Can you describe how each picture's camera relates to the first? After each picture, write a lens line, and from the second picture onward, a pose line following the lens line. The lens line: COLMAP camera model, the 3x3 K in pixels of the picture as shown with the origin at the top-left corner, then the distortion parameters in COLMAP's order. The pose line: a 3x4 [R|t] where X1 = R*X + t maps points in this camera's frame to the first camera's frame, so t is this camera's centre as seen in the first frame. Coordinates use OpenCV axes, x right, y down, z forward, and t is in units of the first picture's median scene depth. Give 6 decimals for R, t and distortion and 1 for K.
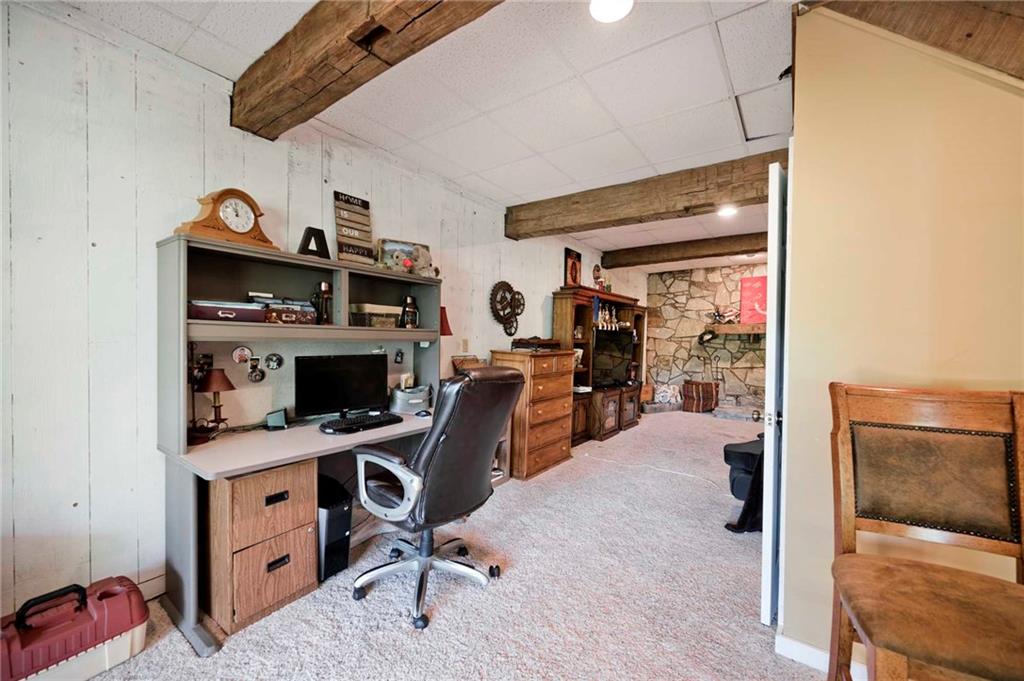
lens RADIAL K [[404.8, 0, 511.9], [0, 404.8, 342.5], [0, 0, 1]] dist [0.000228, -0.000072]
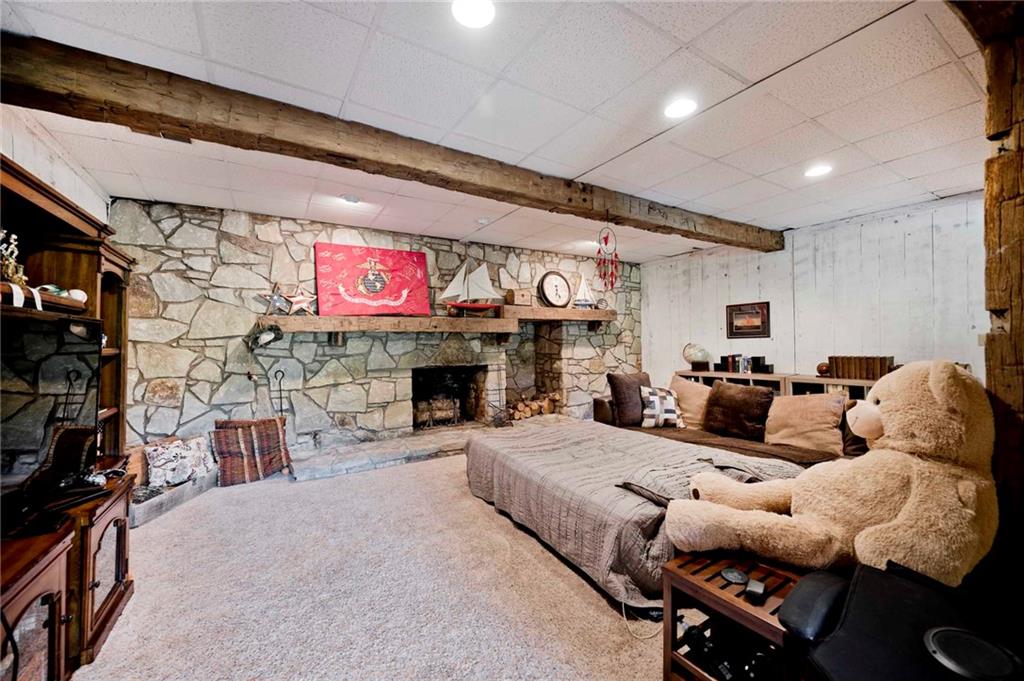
lens RADIAL K [[404.8, 0, 510.9], [0, 404.8, 346.7], [0, 0, 1]] dist [0.000228, -0.000072]
pose [[0.382444, -0.025312, 0.923632, 0.101851], [0.024596, 0.999549, 0.017208, -0.002283], [-0.923651, 0.016137, 0.382895, 0.474253]]
